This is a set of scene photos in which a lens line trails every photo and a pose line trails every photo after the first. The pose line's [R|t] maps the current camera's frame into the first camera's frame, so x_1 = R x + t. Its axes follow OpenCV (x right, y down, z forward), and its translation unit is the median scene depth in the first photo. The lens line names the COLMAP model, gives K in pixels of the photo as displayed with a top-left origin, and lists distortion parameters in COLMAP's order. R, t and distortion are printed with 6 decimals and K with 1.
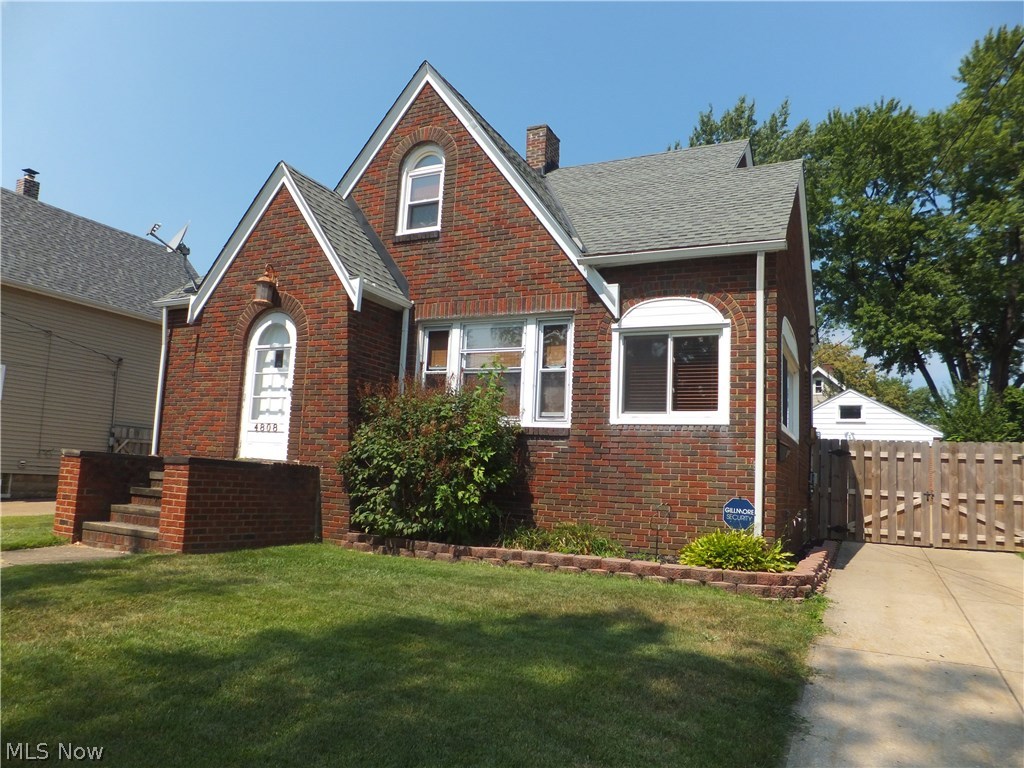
lens RADIAL K [[670.4, 0, 539.5], [0, 670.4, 388.8], [0, 0, 1]] dist [-0.121093, 0.071702]
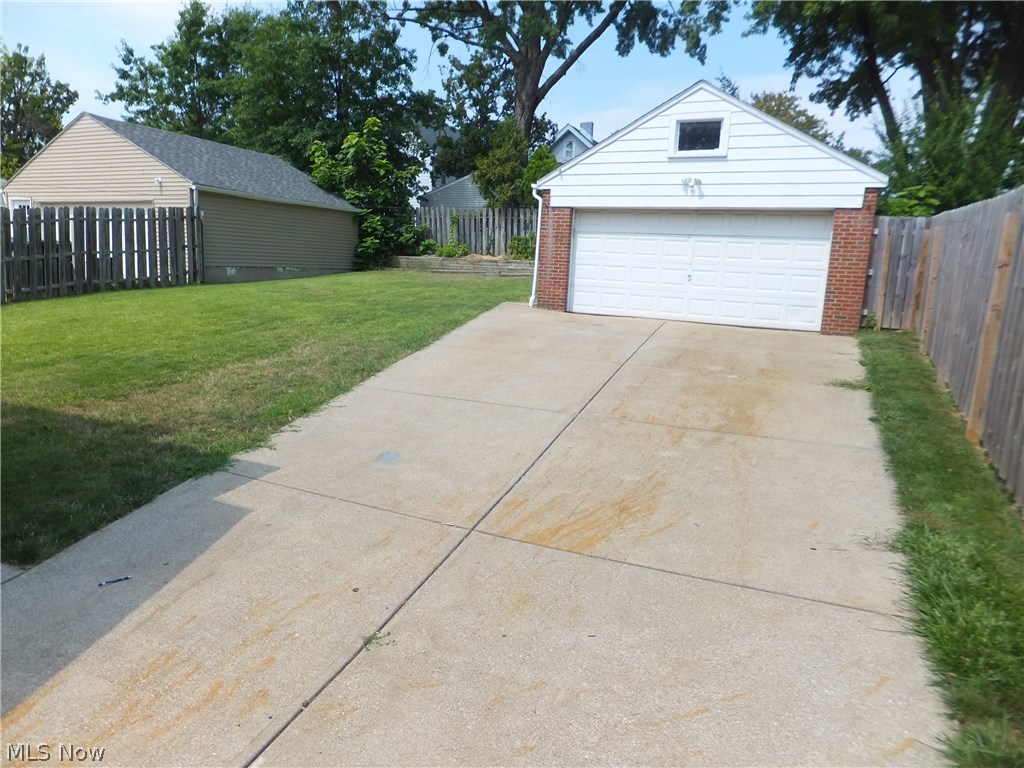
lens RADIAL K [[697.8, 0, 512.0], [0, 697.8, 384.0], [0, 0, 1]] dist [-0.025377, 0.027817]
pose [[0.998441, -0.018097, 0.052807, 0.283683], [0.001483, 0.954255, 0.298990, 0.052397], [-0.055802, -0.298446, 0.952794, 0.431704]]
